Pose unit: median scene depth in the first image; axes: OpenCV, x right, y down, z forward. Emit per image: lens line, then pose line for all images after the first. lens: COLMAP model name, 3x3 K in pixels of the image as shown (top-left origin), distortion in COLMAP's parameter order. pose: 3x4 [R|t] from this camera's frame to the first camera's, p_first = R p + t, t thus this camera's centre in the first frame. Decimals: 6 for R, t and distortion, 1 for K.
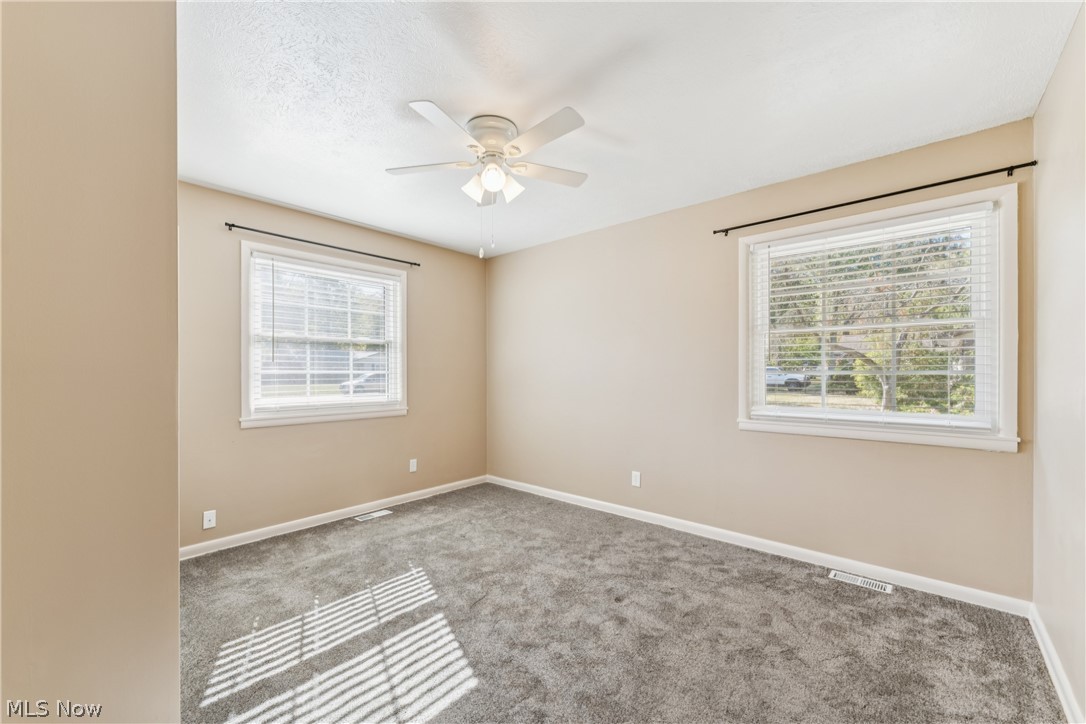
lens RADIAL K [[440.7, 0, 543.3], [0, 440.7, 367.7], [0, 0, 1]] dist [-0.004743, -0.000128]
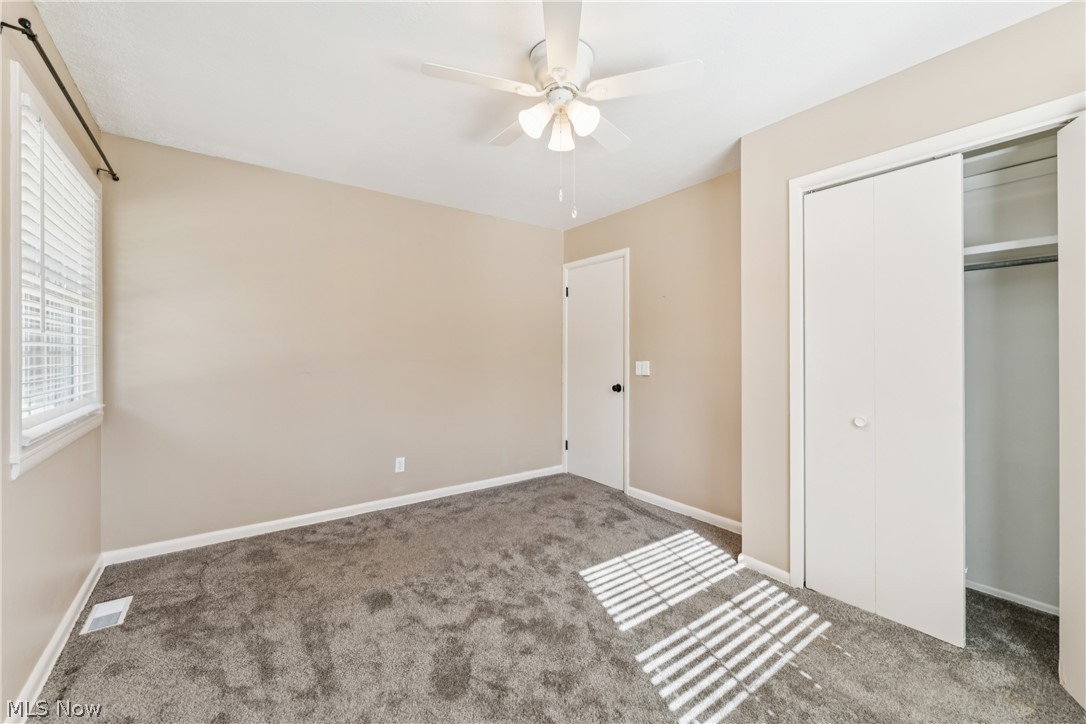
lens RADIAL K [[440.7, 0, 545.0], [0, 440.7, 356.6], [0, 0, 1]] dist [-0.004743, -0.000128]
pose [[-0.977082, -0.003378, 0.212836, -0.249042], [-0.003059, 0.999994, 0.001827, 0.011787], [-0.212841, 0.001134, -0.977086, 1.772169]]
